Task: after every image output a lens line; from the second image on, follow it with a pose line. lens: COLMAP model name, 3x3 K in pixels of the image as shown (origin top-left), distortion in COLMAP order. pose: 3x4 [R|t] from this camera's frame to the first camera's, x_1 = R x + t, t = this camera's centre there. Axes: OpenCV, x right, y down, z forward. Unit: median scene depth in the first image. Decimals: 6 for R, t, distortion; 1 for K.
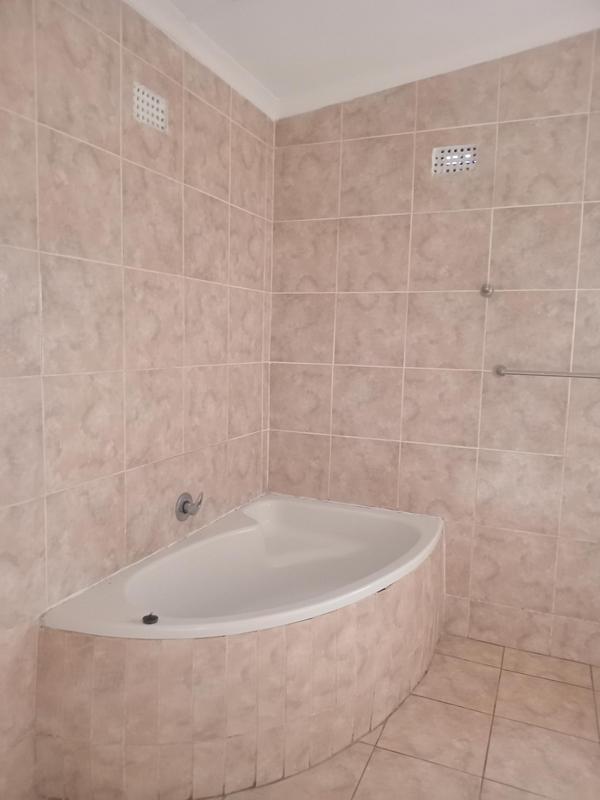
lens RADIAL K [[599.6, 0, 298.9], [0, 599.6, 401.2], [0, 0, 1]] dist [0.041297, -0.029256]
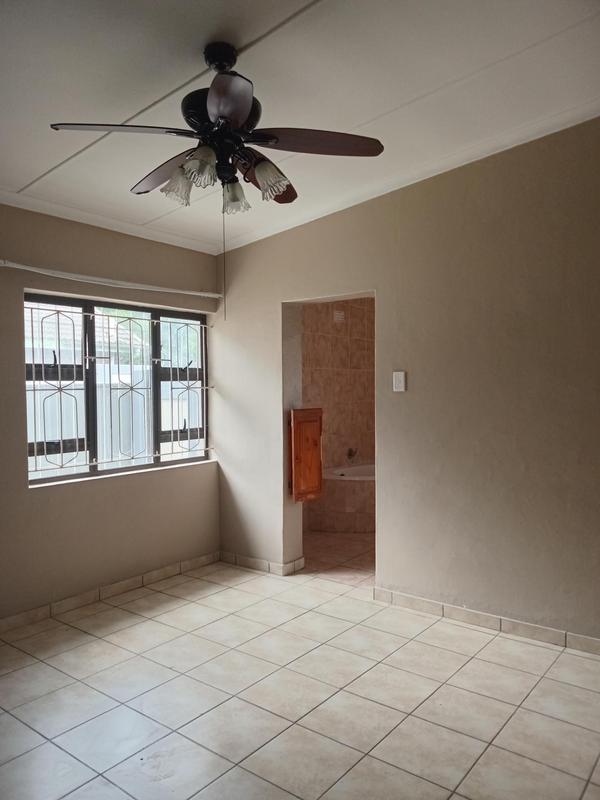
lens RADIAL K [[599.6, 0, 298.6], [0, 599.6, 404.2], [0, 0, 1]] dist [0.041297, -0.029256]
pose [[0.969193, -0.024615, -0.245068, 0.274826], [0.005077, 0.996779, -0.080038, 0.188152], [0.246249, 0.076328, 0.966196, -1.844895]]
